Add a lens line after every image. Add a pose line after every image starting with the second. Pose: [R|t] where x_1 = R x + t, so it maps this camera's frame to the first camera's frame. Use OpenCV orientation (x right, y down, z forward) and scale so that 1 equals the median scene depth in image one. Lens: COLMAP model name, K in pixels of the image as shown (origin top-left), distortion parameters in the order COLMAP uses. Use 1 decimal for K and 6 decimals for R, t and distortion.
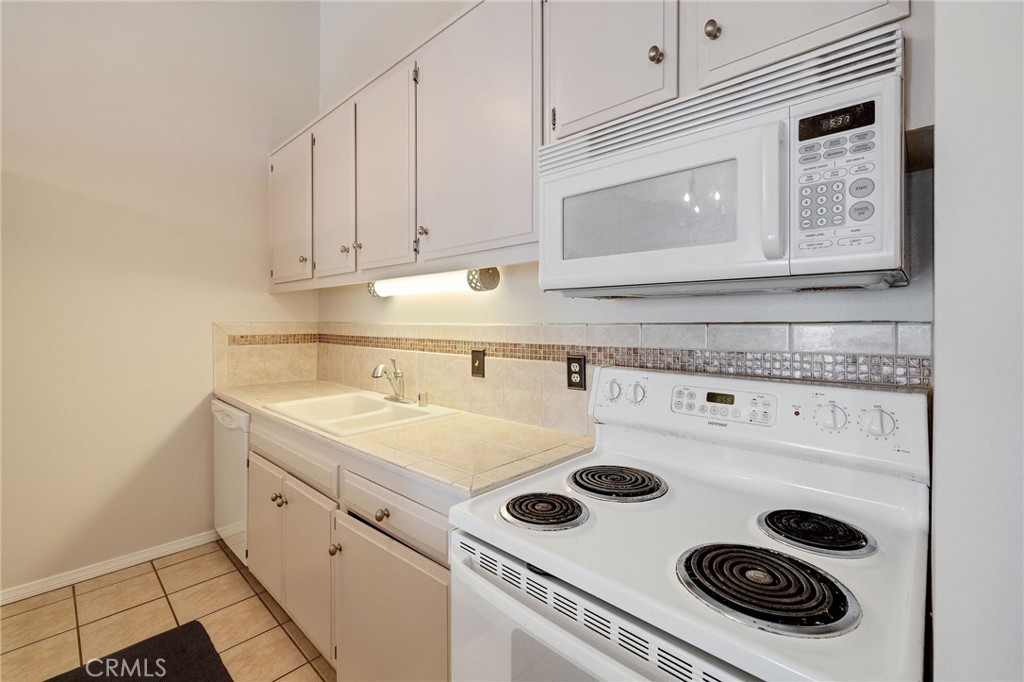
lens RADIAL K [[433.0, 0, 501.8], [0, 433.0, 324.1], [0, 0, 1]] dist [-0.000776, -0.000270]
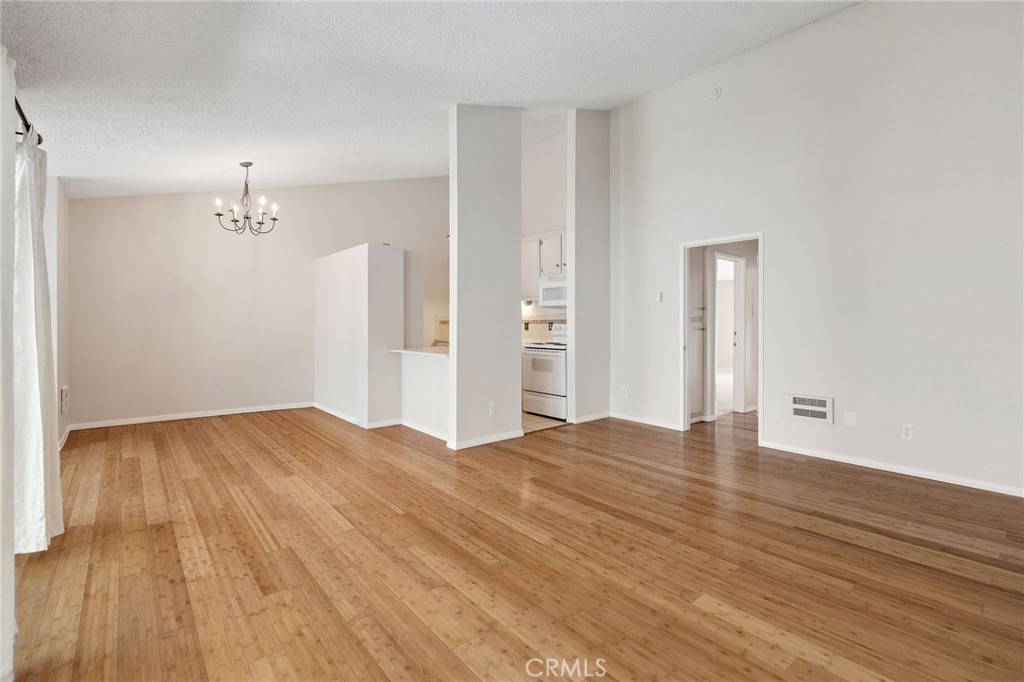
lens RADIAL K [[463.4, 0, 495.1], [0, 463.4, 327.4], [0, 0, 1]] dist [-0.000507, 0.000011]
pose [[0.990279, -0.001850, -0.139083, 0.242707], [0.002102, 0.999996, 0.001664, 0.106070], [0.139080, -0.001940, 0.990279, -3.093972]]
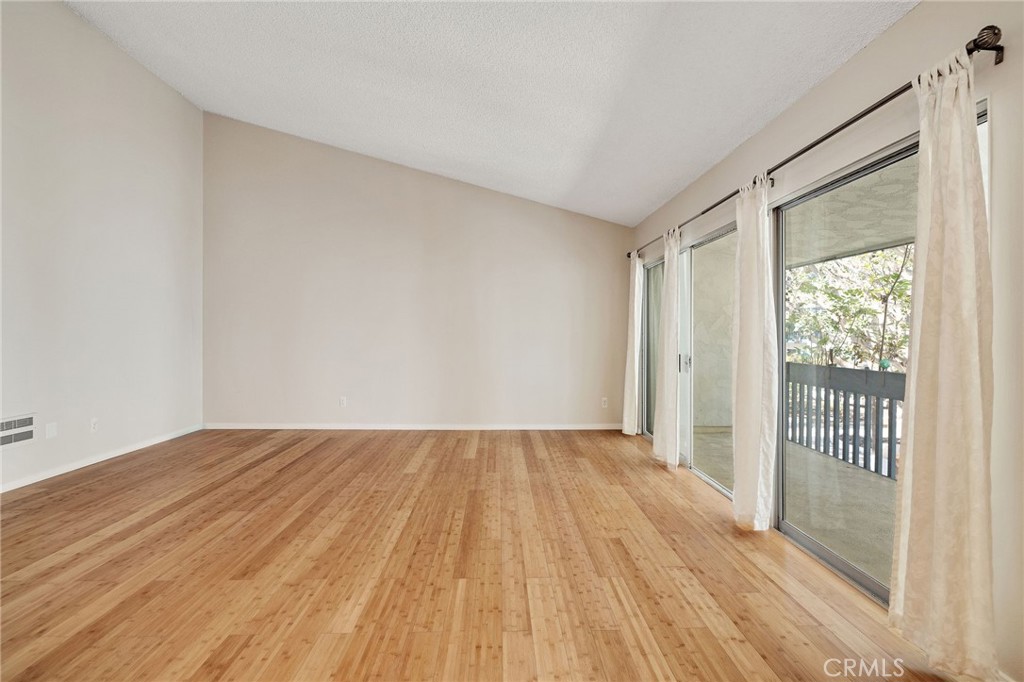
lens RADIAL K [[429.0, 0, 512.3], [0, 429.0, 336.2], [0, 0, 1]] dist [-0.001008, -0.000006]
pose [[-0.709840, -0.013549, 0.704233, -1.335622], [-0.006200, 0.999896, 0.012987, 0.084936], [-0.704336, 0.004852, -0.709850, -0.607907]]
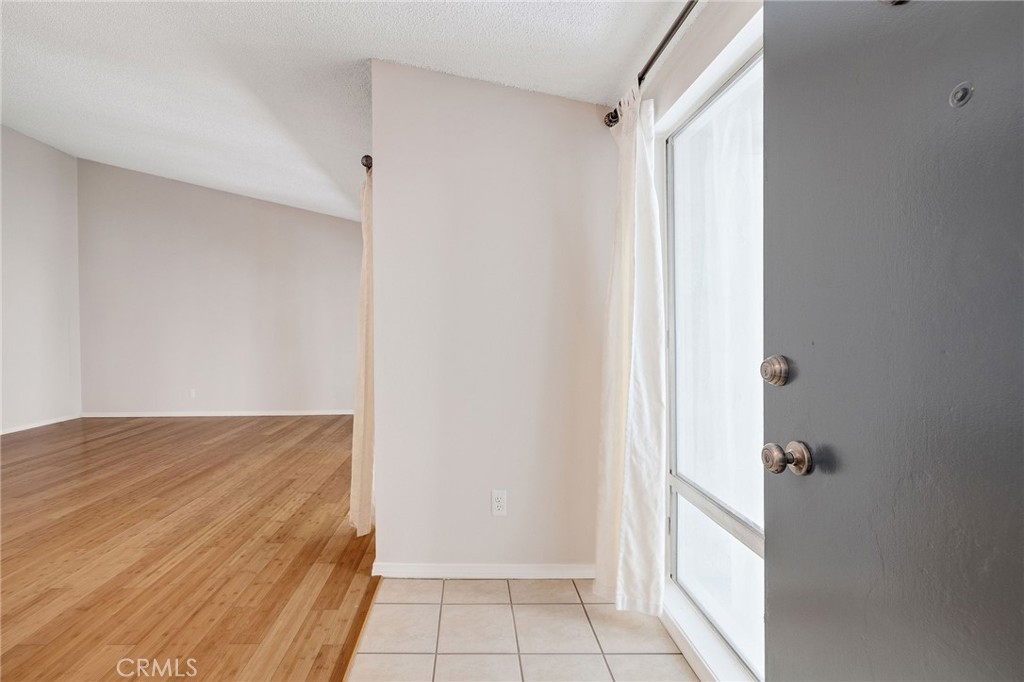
lens RADIAL K [[448.3, 0, 457.4], [0, 448.3, 328.6], [0, 0, 1]] dist [-0.001103, -0.000433]
pose [[-0.671064, 0.011587, 0.741309, -2.746732], [0.018183, 0.999834, 0.000832, 0.084234], [-0.741176, 0.014037, -0.671163, -1.060573]]
